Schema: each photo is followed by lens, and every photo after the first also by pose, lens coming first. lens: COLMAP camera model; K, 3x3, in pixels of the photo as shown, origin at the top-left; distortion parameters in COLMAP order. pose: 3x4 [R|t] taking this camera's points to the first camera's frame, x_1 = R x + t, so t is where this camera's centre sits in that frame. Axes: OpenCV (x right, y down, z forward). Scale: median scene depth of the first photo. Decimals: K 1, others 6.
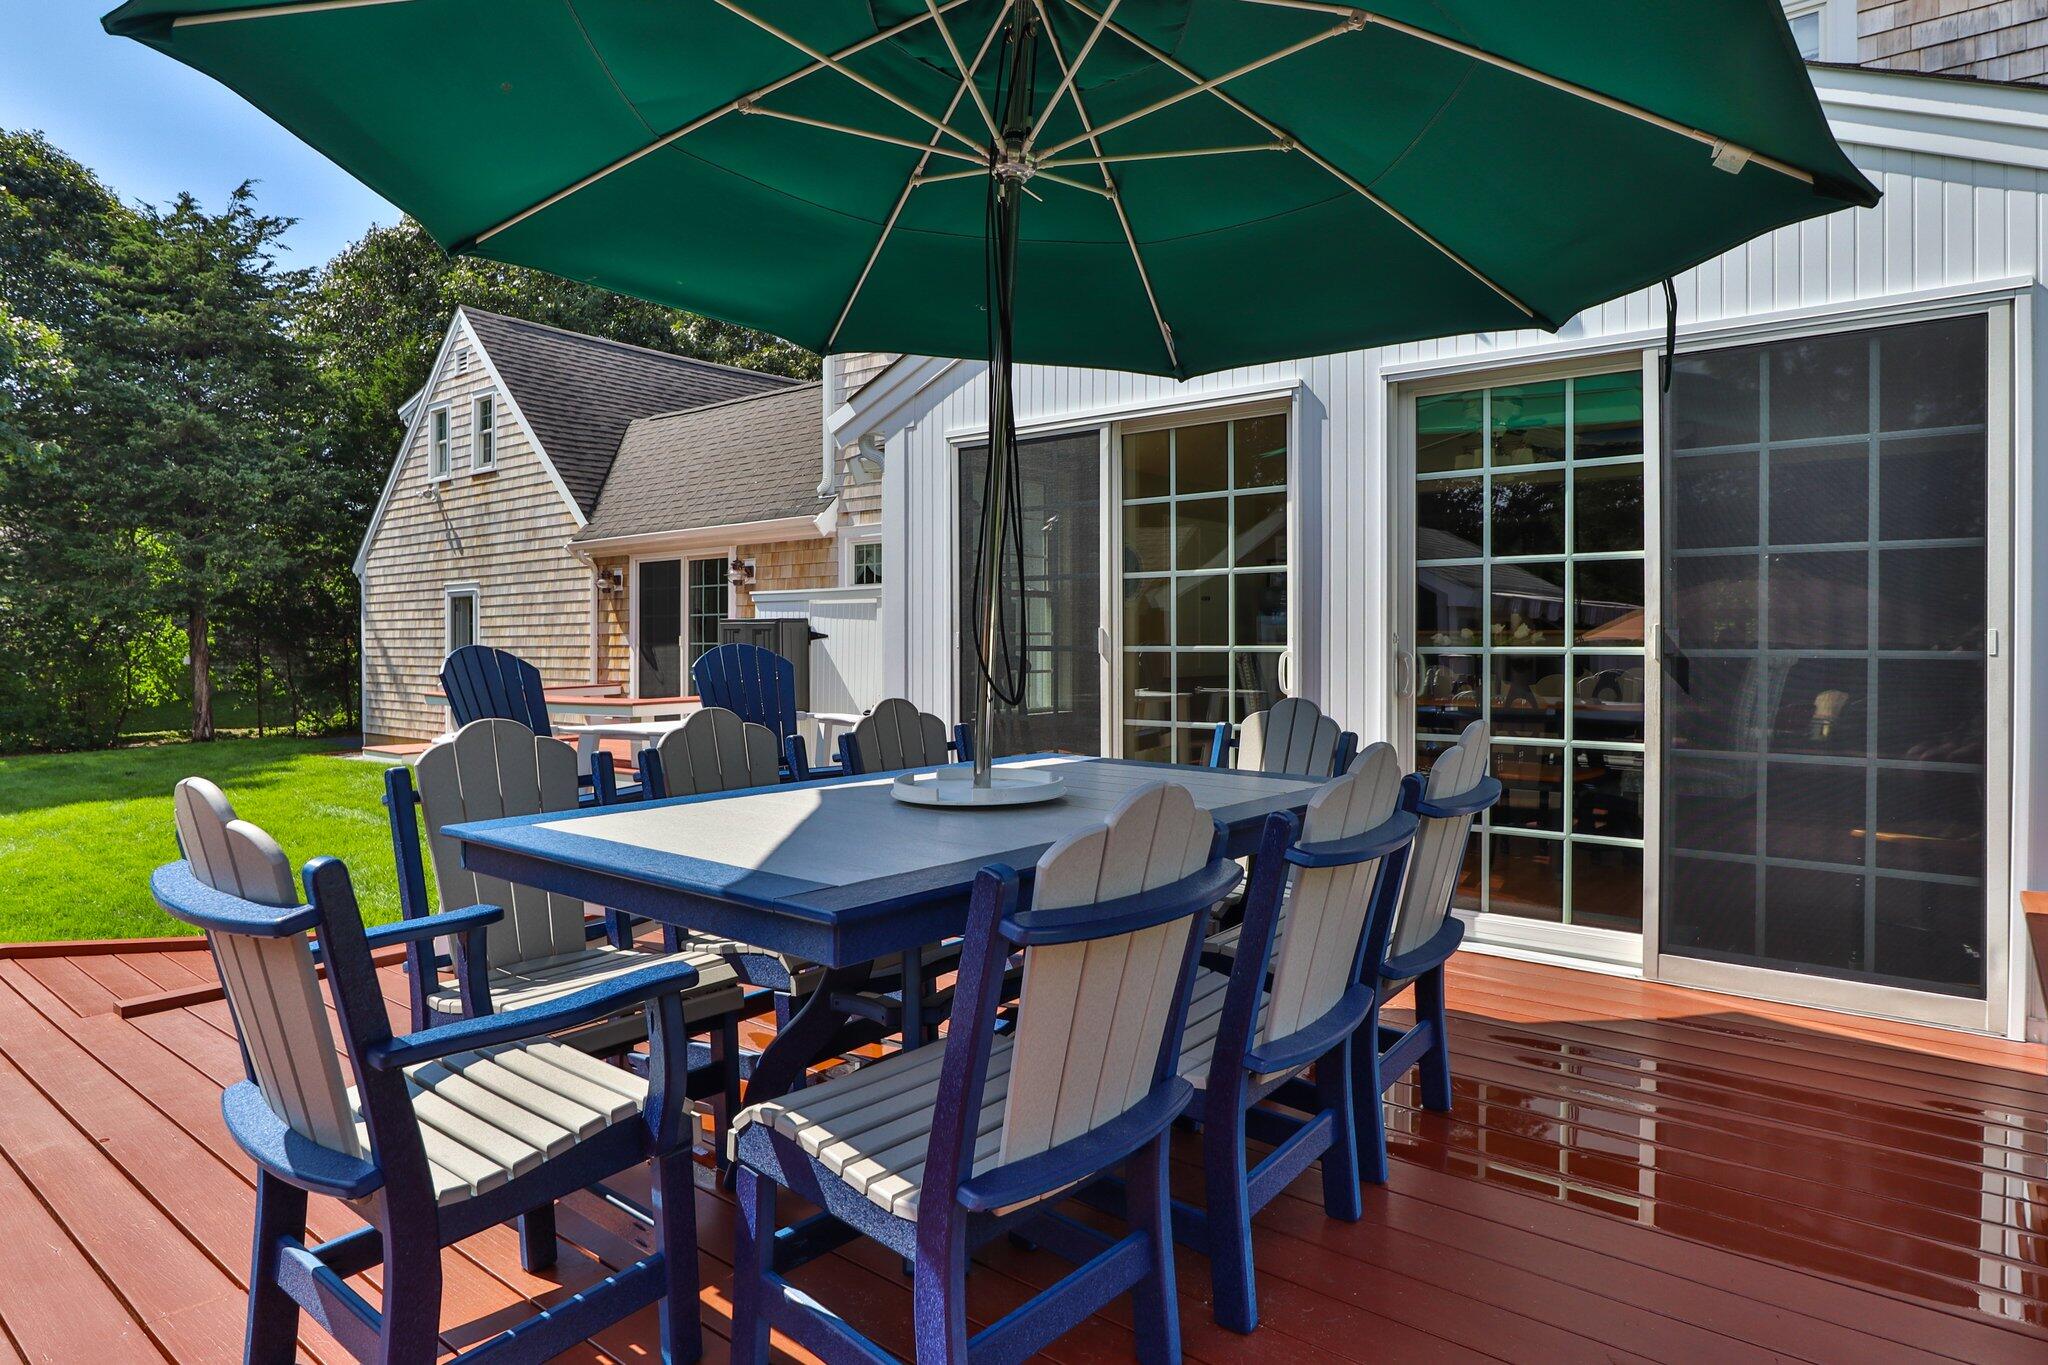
lens RADIAL K [[1198.2, 0, 1028.8], [0, 1198.2, 666.6], [0, 0, 1]] dist [-0.024382, 0.010765]
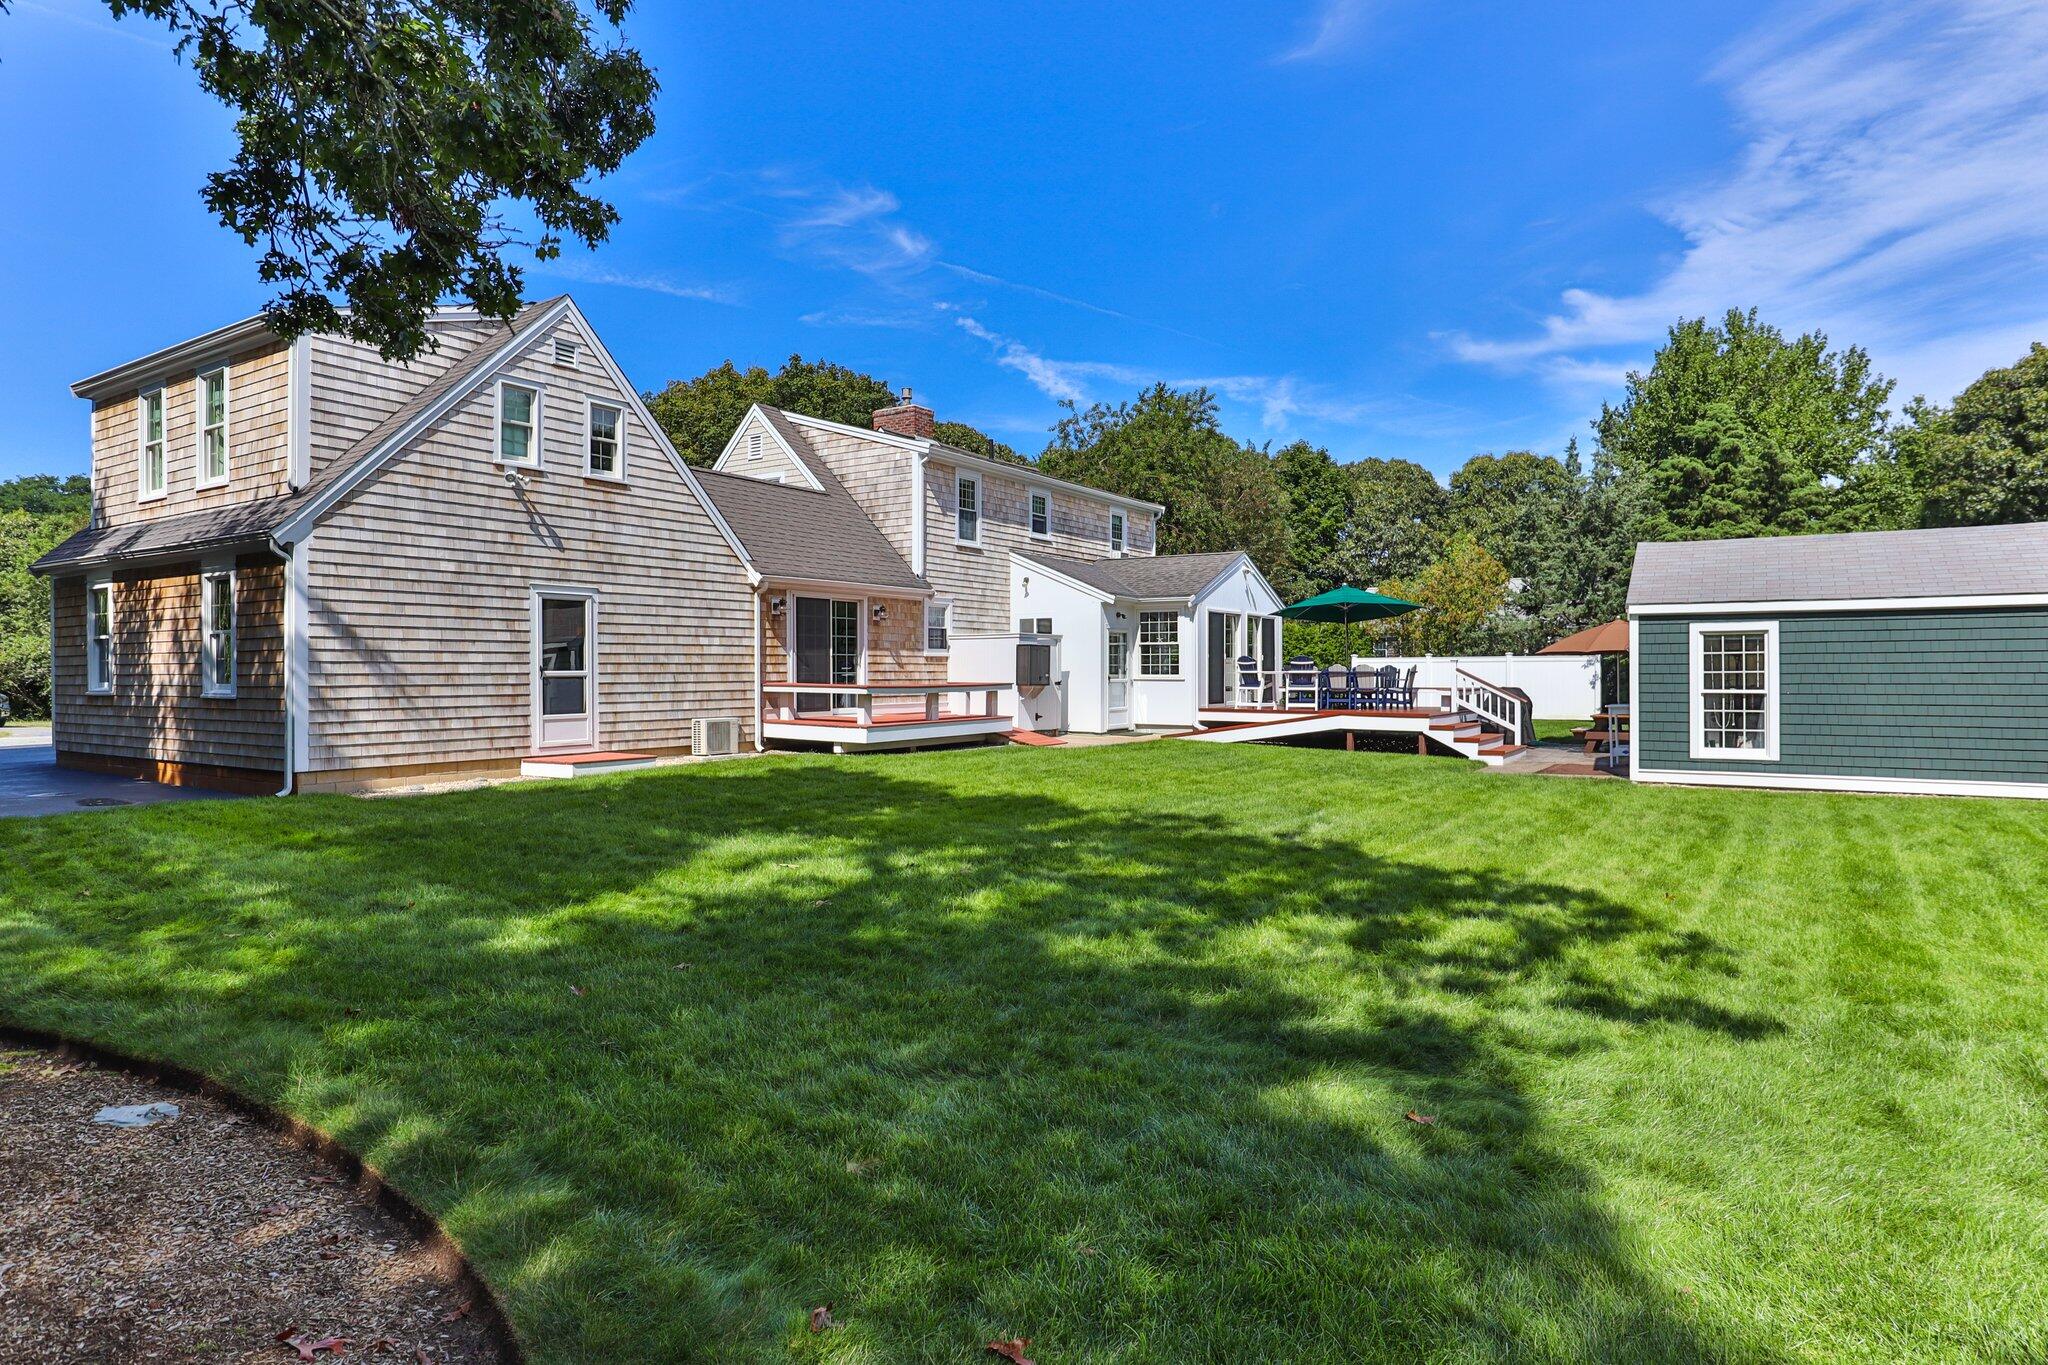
lens RADIAL K [[1157.8, 0, 1019.2], [0, 1157.8, 687.4], [0, 0, 1]] dist [-0.025239, 0.011133]
pose [[-0.113534, -0.015657, 0.993411, -1.519800], [0.014110, 0.999750, 0.017370, 0.001011], [-0.993434, 0.015989, -0.113285, 0.787126]]
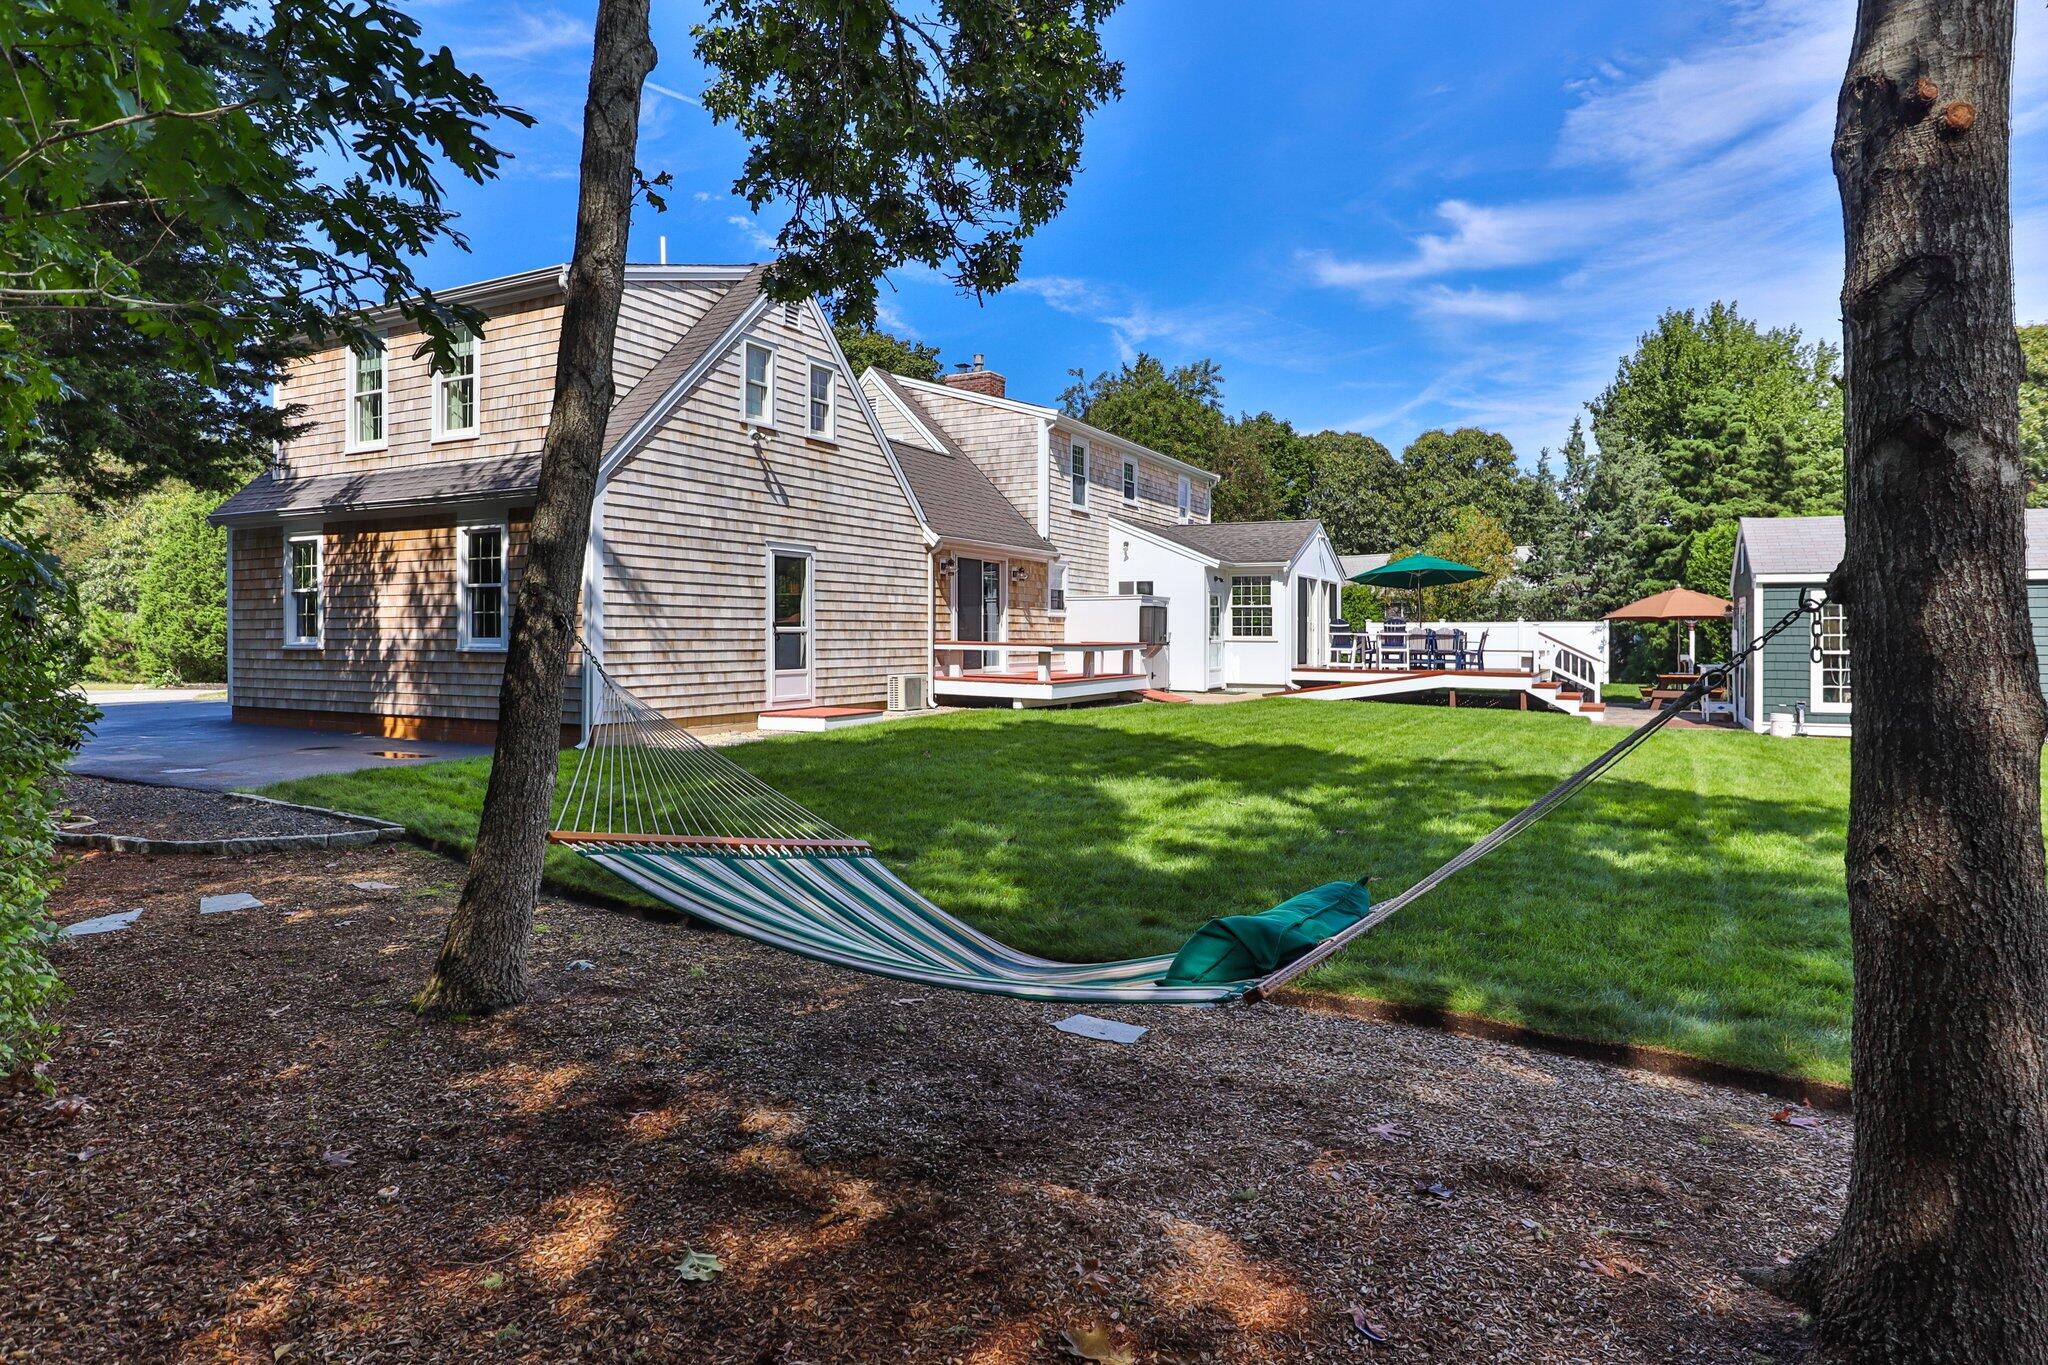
lens RADIAL K [[1157.8, 0, 1028.0], [0, 1157.8, 661.1], [0, 0, 1]] dist [-0.025239, 0.011133]
pose [[-0.207753, -0.023431, 0.977901, -1.525172], [0.008535, 0.999632, 0.025765, 0.003759], [-0.978144, 0.013699, -0.207476, 1.066433]]
